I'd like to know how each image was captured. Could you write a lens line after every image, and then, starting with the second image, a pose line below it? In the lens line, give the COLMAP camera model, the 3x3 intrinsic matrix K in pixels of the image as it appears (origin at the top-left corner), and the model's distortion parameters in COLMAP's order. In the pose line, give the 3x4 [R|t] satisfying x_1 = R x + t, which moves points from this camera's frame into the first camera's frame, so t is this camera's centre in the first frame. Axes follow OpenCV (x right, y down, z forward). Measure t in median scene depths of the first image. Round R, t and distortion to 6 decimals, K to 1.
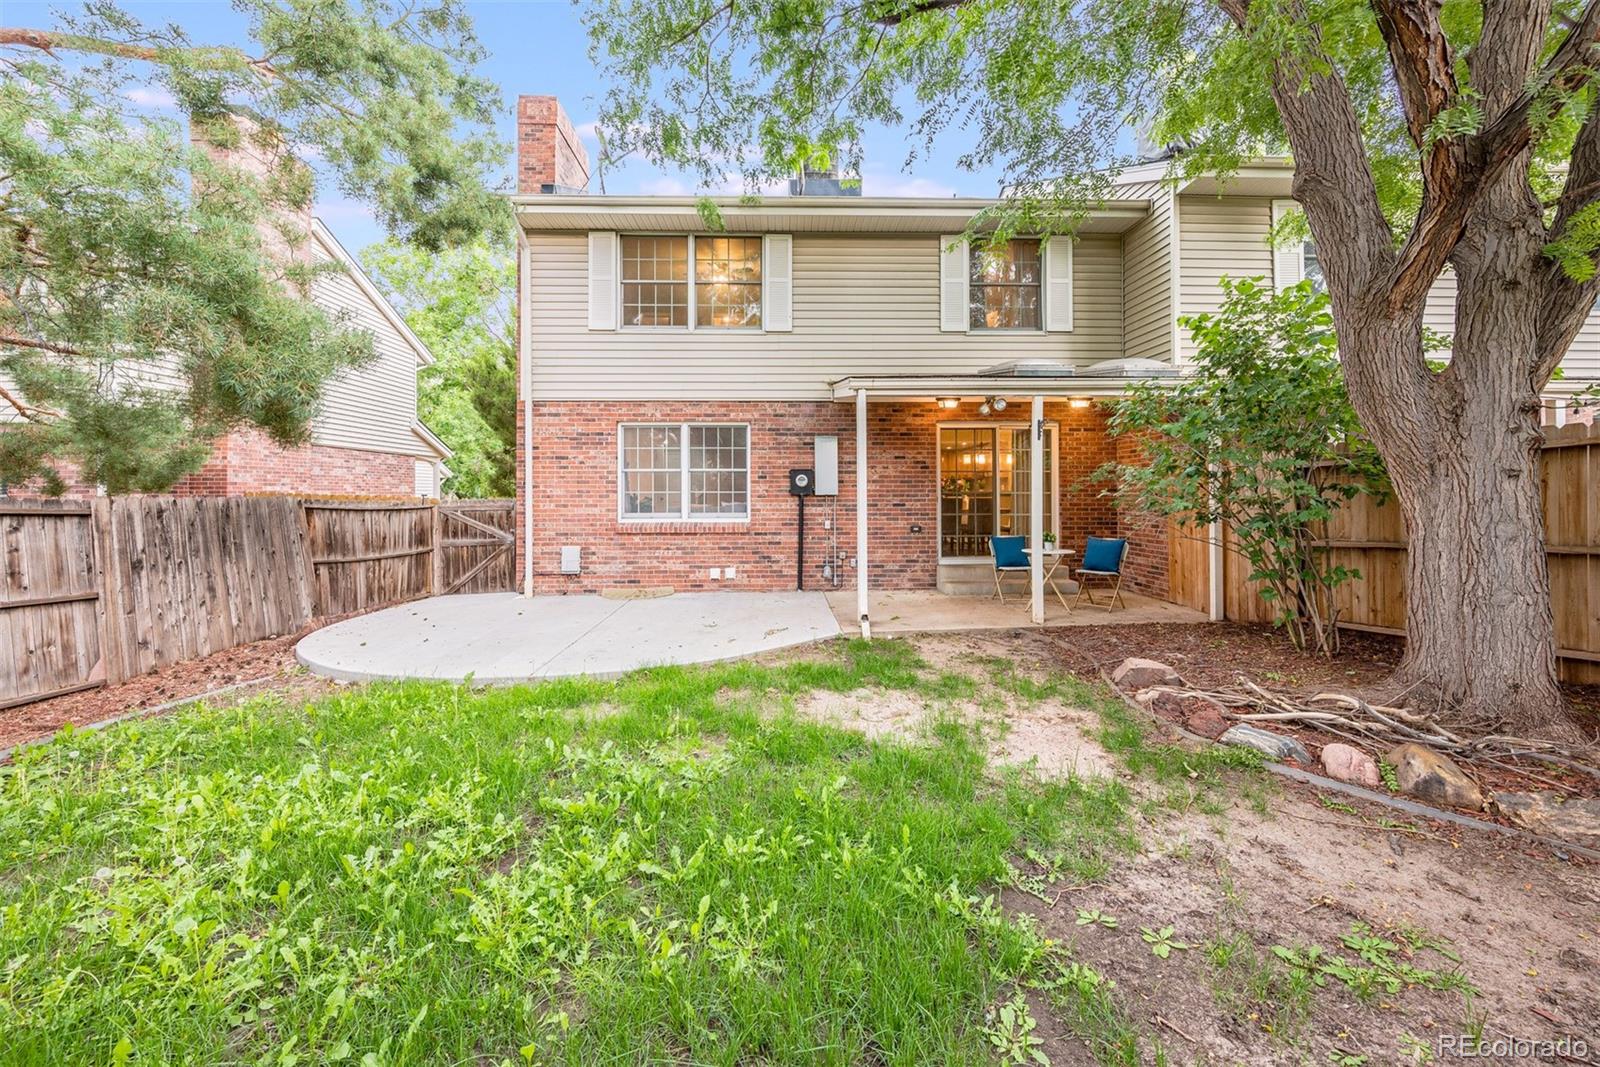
lens RADIAL K [[625.1, 0, 780.1], [0, 625.1, 457.7], [0, 0, 1]] dist [-0.003061, 0.000137]
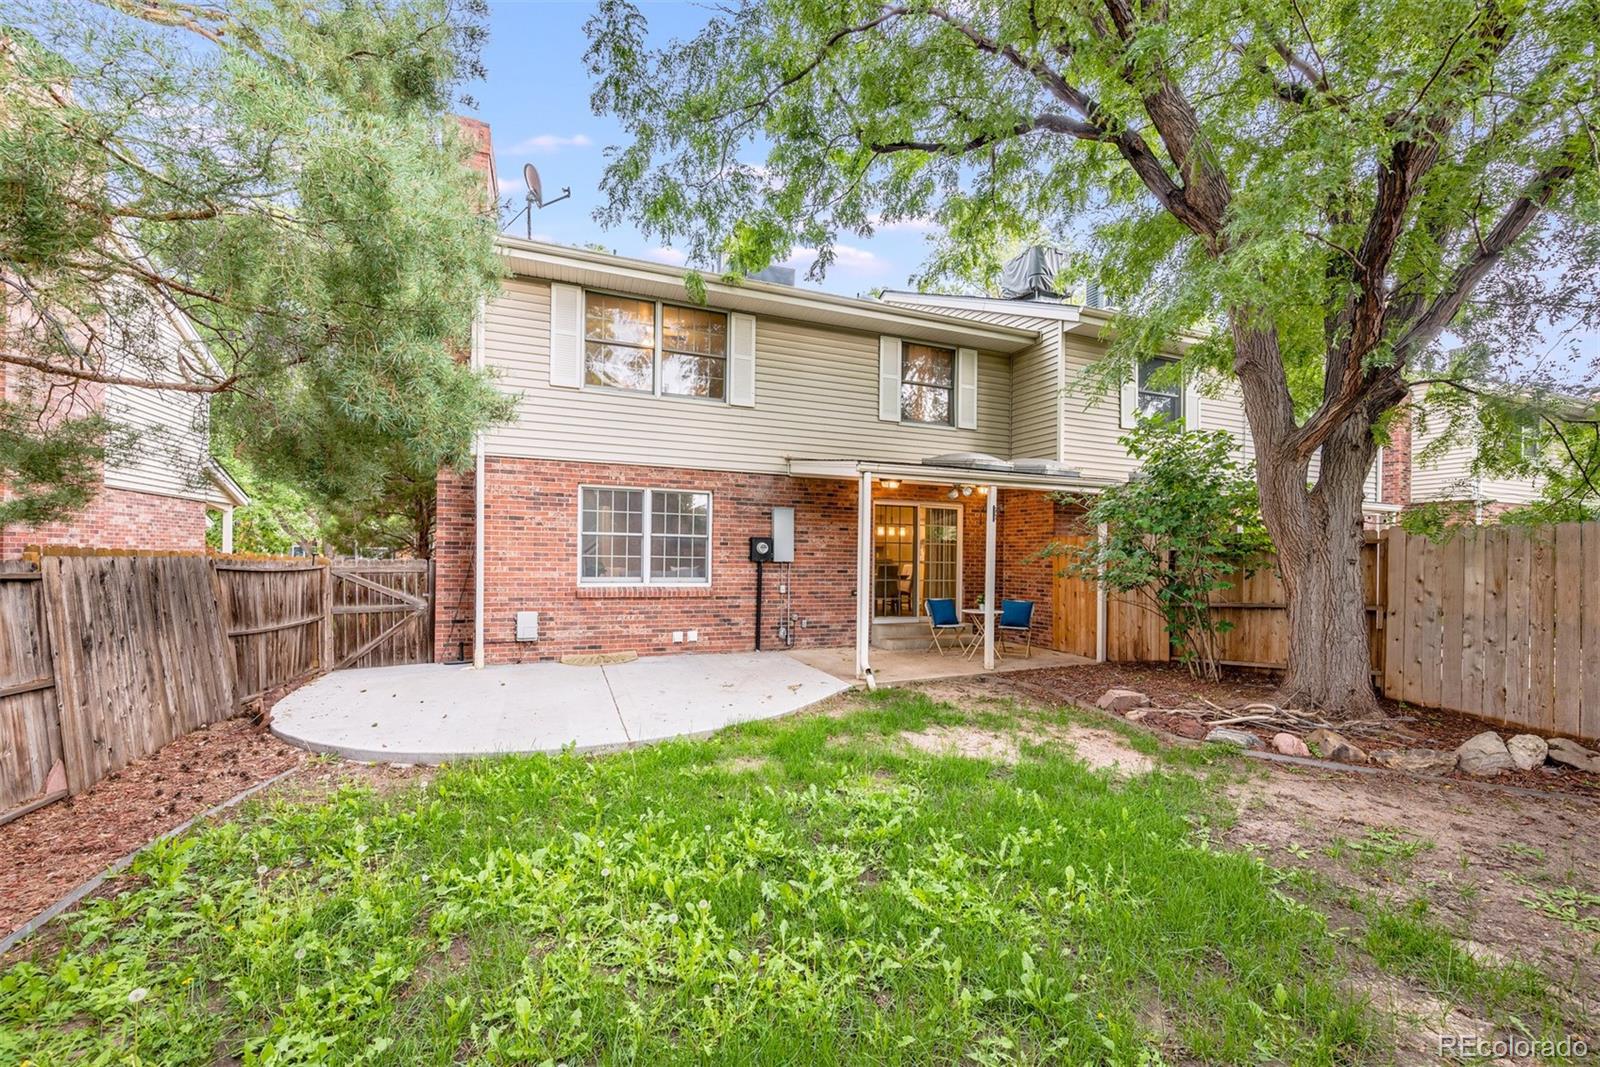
lens RADIAL K [[625.1, 0, 779.9], [0, 625.1, 520.5], [0, 0, 1]] dist [-0.003061, 0.000137]
pose [[0.942981, 0.036393, 0.330852, -0.322865], [-0.037348, 0.999296, -0.003475, -0.008716], [-0.330746, -0.009080, 0.943676, -0.021907]]
